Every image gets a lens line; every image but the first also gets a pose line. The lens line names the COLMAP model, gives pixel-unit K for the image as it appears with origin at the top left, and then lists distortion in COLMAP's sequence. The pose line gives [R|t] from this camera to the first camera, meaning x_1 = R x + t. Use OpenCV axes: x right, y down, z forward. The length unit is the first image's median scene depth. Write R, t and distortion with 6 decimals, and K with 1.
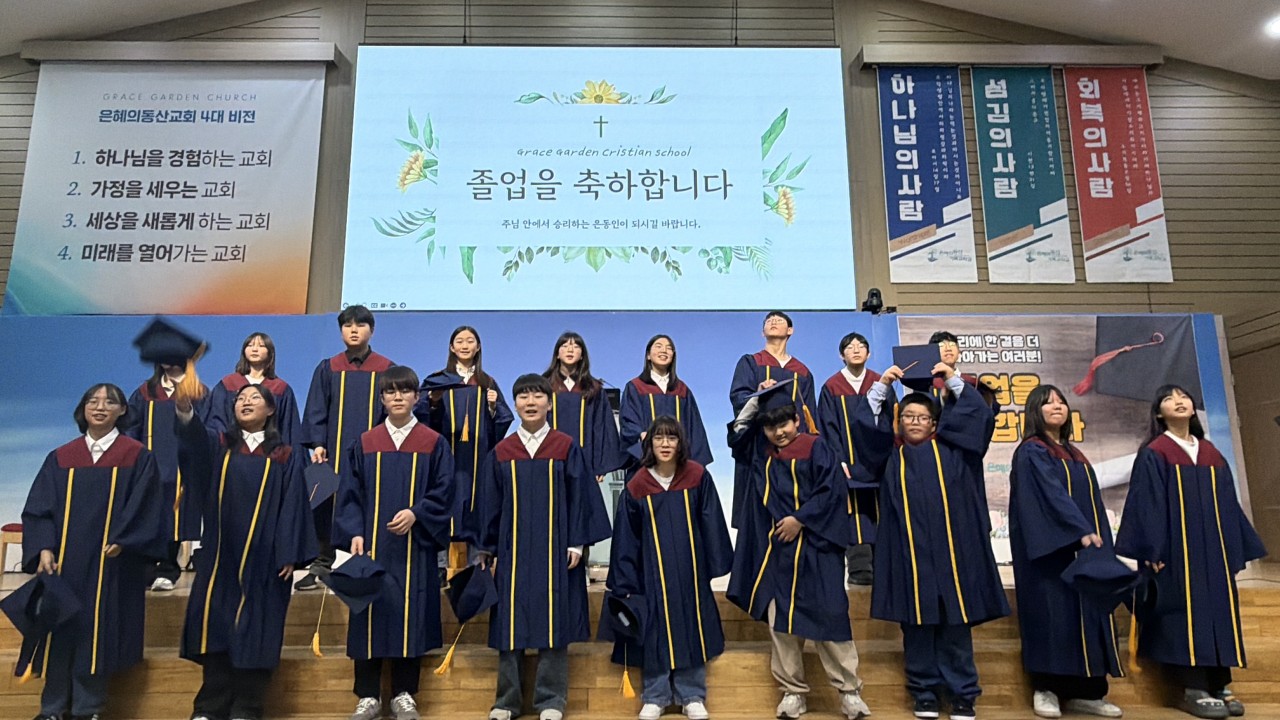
lens RADIAL K [[856.0, 0, 644.5], [0, 856.0, 354.5], [0, 0, 1]] dist [-0.003861, 0.008516]
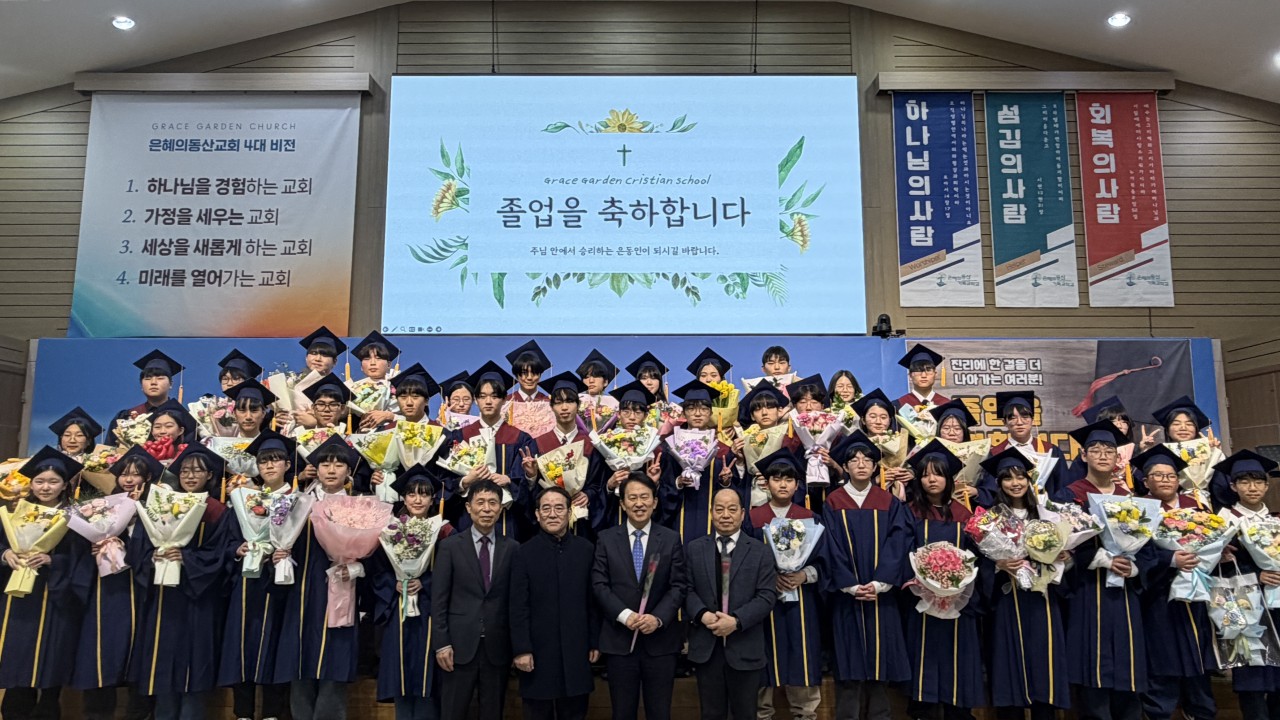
lens RADIAL K [[900.5, 0, 638.0], [0, 900.5, 364.4], [0, 0, 1]] dist [-0.001548, 0.004987]
pose [[0.999715, 0.004511, -0.023455, -0.007301], [-0.003165, 0.998363, 0.057101, -0.075039], [0.023675, -0.057010, 0.998093, -0.110948]]
